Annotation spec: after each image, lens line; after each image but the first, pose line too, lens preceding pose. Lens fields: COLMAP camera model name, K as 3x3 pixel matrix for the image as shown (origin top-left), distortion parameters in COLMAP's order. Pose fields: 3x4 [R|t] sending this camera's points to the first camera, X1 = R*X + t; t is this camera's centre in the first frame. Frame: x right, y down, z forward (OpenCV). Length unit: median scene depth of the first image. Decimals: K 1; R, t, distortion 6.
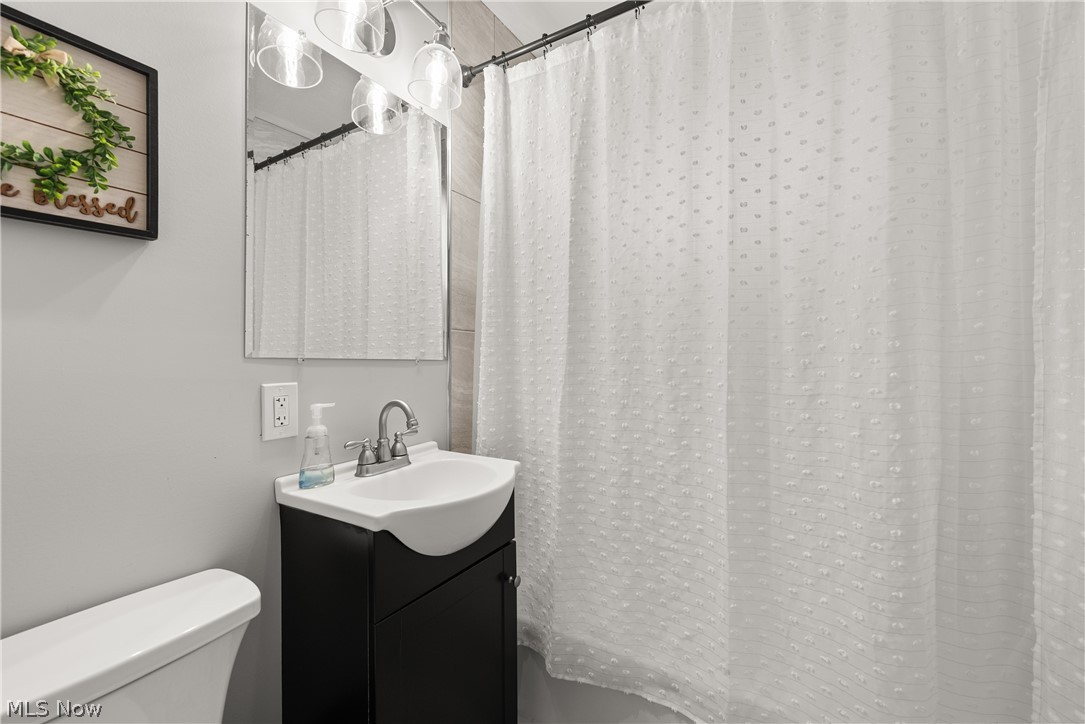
lens RADIAL K [[451.9, 0, 543.8], [0, 451.9, 354.9], [0, 0, 1]] dist [0.010864, -0.000364]
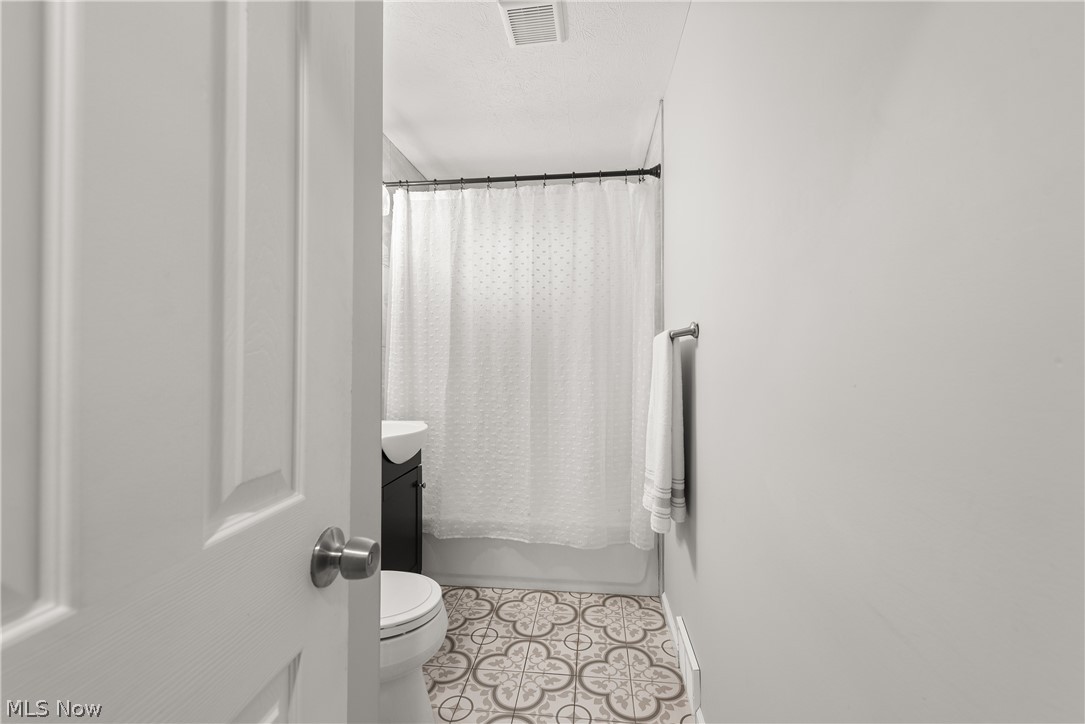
lens RADIAL K [[451.9, 0, 542.5], [0, 451.9, 360.2], [0, 0, 1]] dist [0.010864, -0.000364]
pose [[0.905712, 0.007853, 0.423820, -0.402808], [-0.006388, 0.999968, -0.004879, -0.001115], [-0.423845, 0.001711, 0.905733, -0.857205]]
